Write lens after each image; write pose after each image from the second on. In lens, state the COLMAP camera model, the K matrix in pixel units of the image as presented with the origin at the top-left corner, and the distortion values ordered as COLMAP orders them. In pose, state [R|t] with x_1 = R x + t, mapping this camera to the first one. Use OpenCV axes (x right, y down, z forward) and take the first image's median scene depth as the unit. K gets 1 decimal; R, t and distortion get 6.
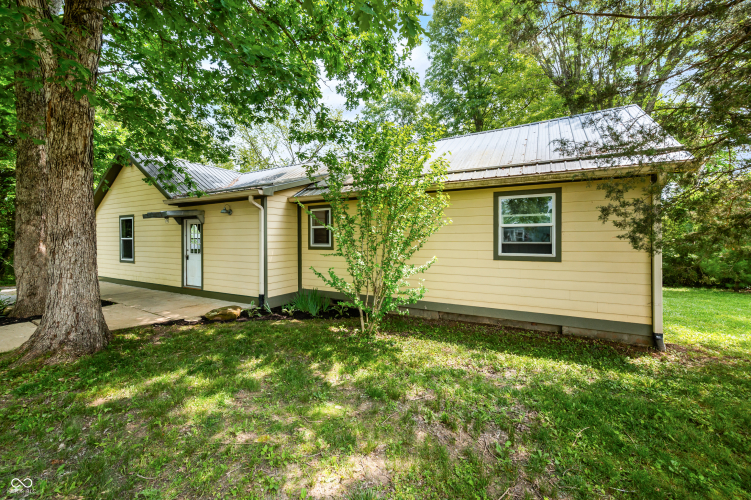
lens RADIAL K [[294.3, 0, 377.9], [0, 294.3, 238.0], [0, 0, 1]] dist [-0.008182, -0.000200]
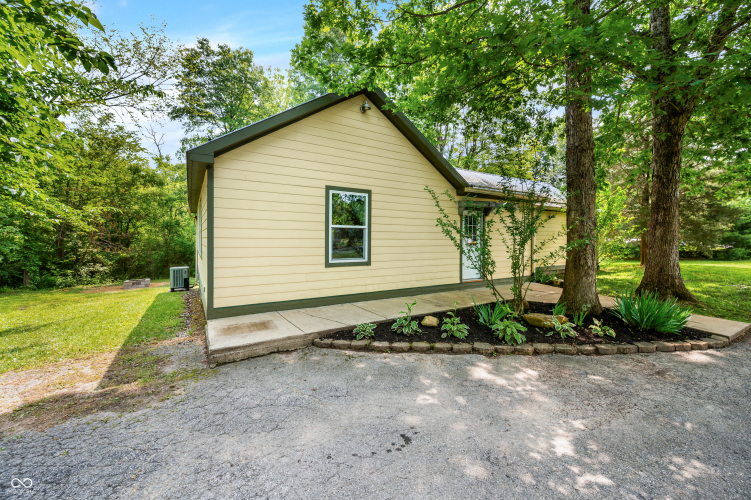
lens RADIAL K [[298.2, 0, 377.6], [0, 298.2, 241.3], [0, 0, 1]] dist [-0.001803, -0.000108]
pose [[0.514348, -0.001856, 0.857579, -2.281619], [-0.007094, 0.999954, 0.006419, 0.047425], [-0.857552, -0.009386, 0.514312, 1.057361]]
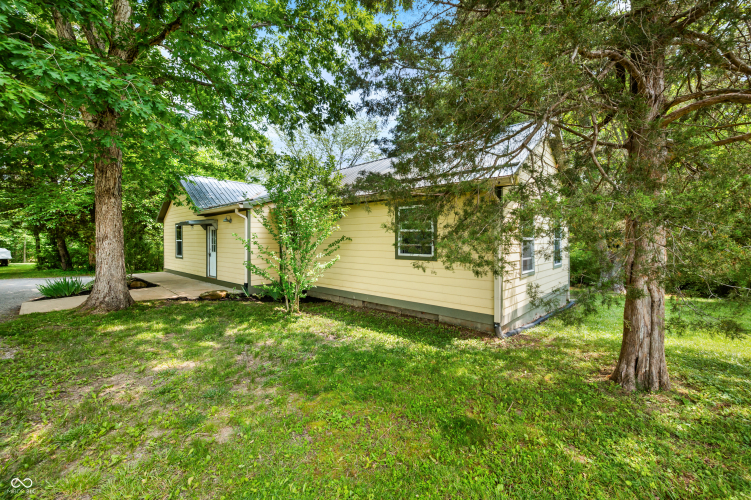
lens RADIAL K [[298.2, 0, 377.6], [0, 298.2, 241.3], [0, 0, 1]] dist [-0.001803, -0.000108]
pose [[0.973937, 0.003722, -0.226788, 0.562236], [-0.003171, 0.999991, 0.002795, -0.001873], [0.226796, -0.002003, 0.973940, -0.203407]]
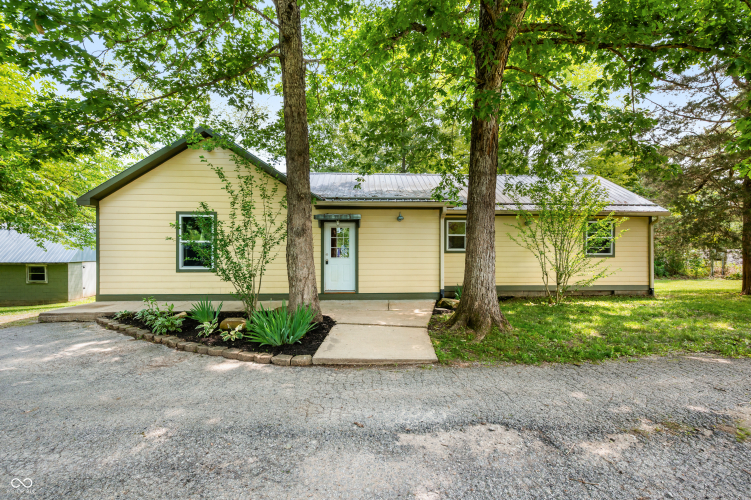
lens RADIAL K [[307.8, 0, 375.5], [0, 307.8, 250.0], [0, 0, 1]] dist [-0.000003, 0.000004]
pose [[0.855591, 0.008868, 0.517576, -1.467068], [-0.005134, 0.999949, -0.008646, 0.049393], [-0.517626, 0.004740, 0.855594, 0.070399]]
